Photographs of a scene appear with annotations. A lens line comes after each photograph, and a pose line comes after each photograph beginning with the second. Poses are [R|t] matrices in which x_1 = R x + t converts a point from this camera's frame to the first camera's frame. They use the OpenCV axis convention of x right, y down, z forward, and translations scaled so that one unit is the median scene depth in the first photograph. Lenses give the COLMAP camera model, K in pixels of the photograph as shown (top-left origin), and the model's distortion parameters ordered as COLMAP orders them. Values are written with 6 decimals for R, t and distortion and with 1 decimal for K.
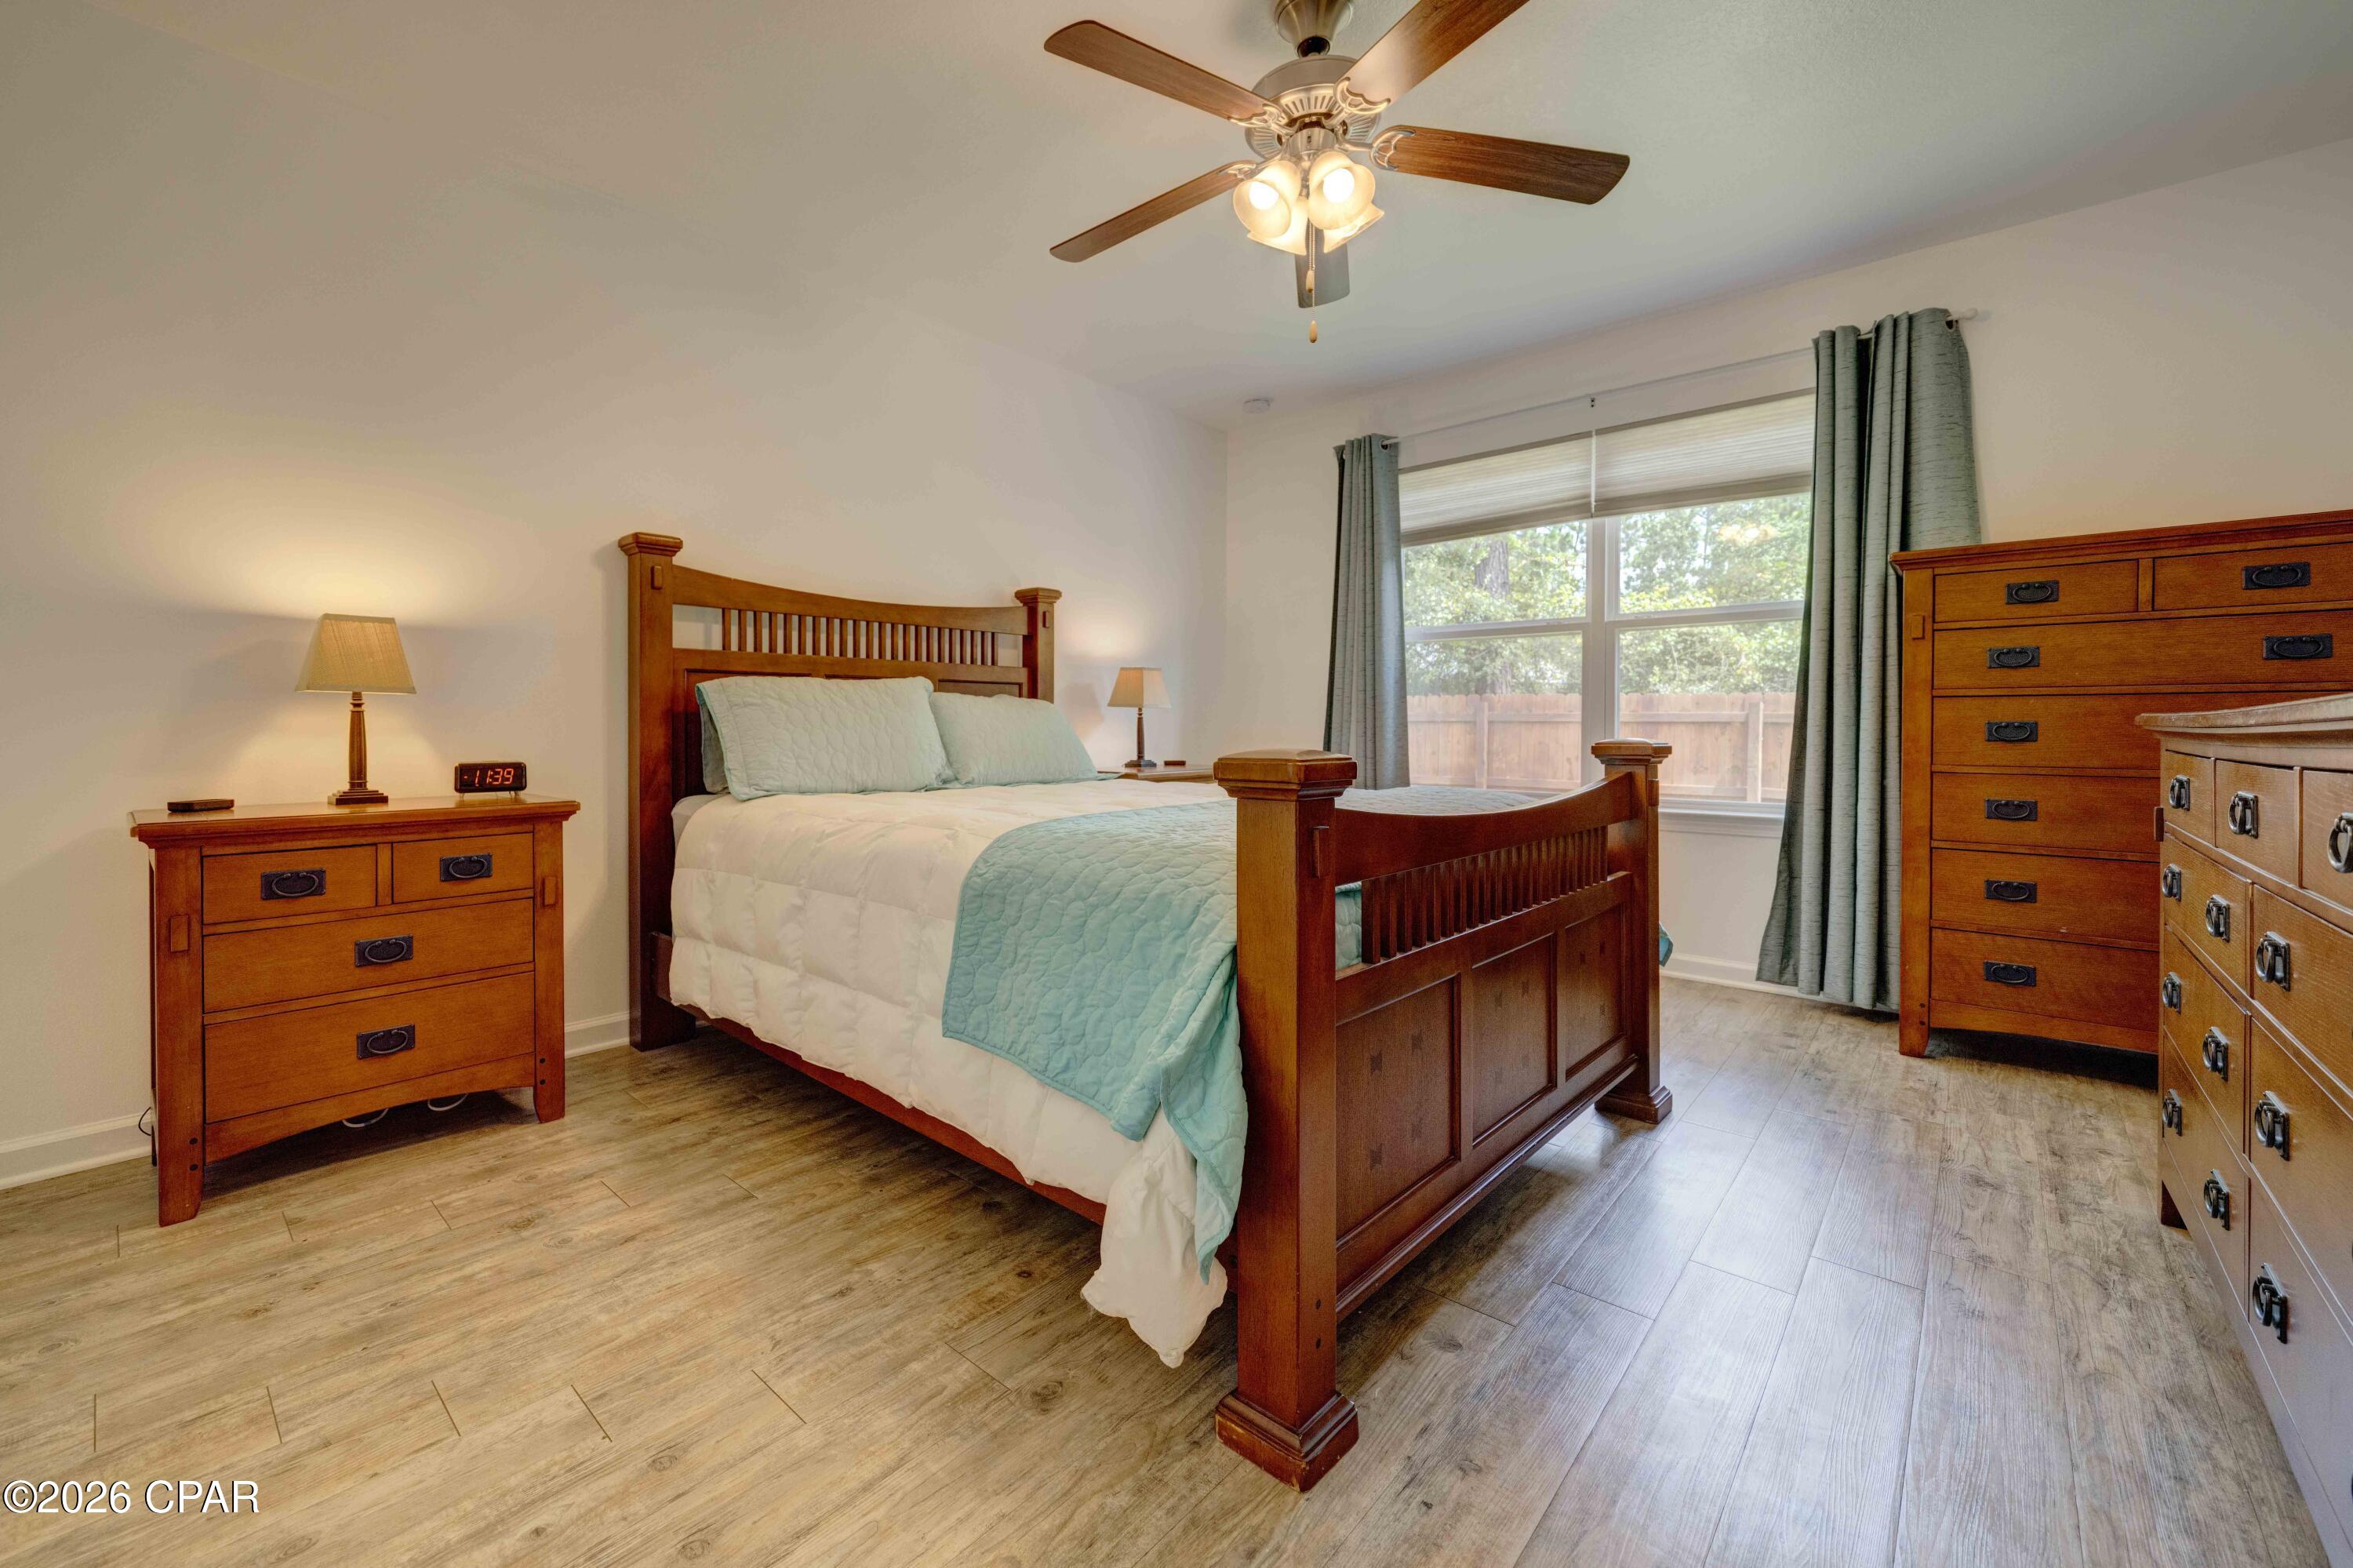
lens RADIAL K [[951.0, 0, 1089.9], [0, 951.0, 750.2], [0, 0, 1]] dist [-0.000257, -0.000346]
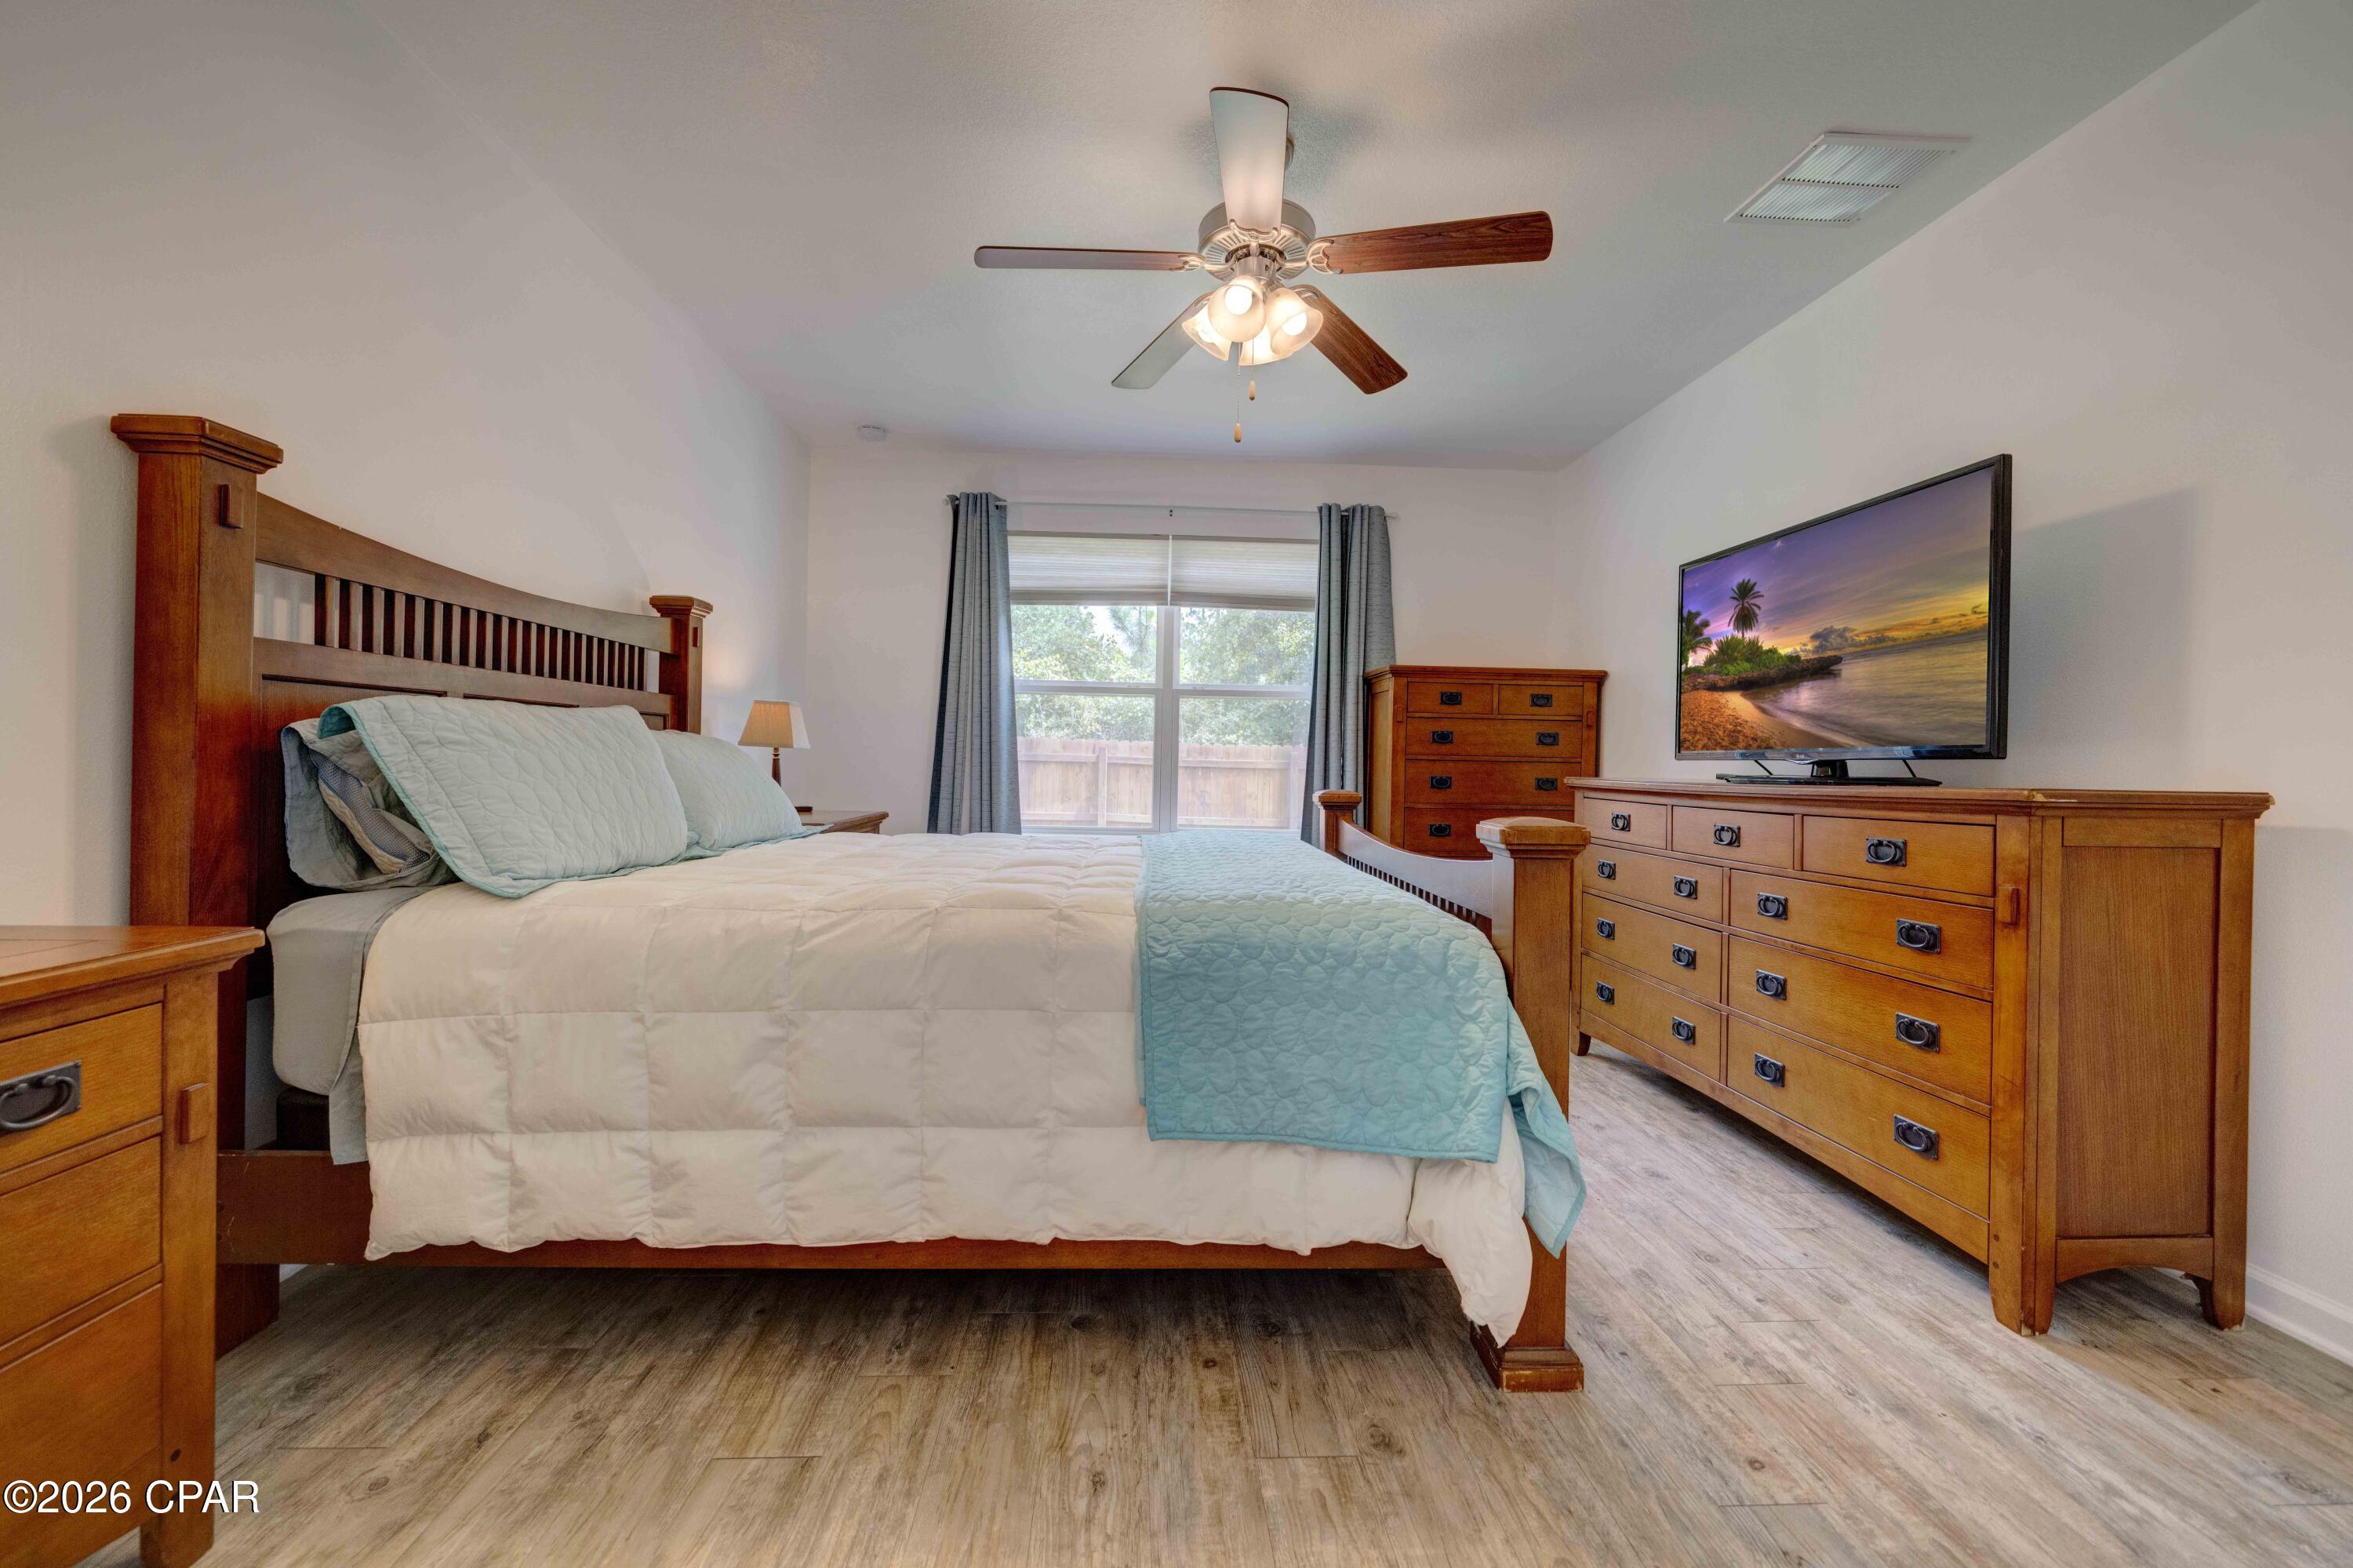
lens RADIAL K [[914.3, 0, 1176.5], [0, 914.3, 784.0], [0, 0, 1]] dist [-0.002354, -0.000496]
pose [[0.687026, -0.004066, 0.726621, -0.520414], [0.000210, 0.999985, 0.005397, -0.026745], [-0.726633, -0.003555, 0.687017, 0.269299]]
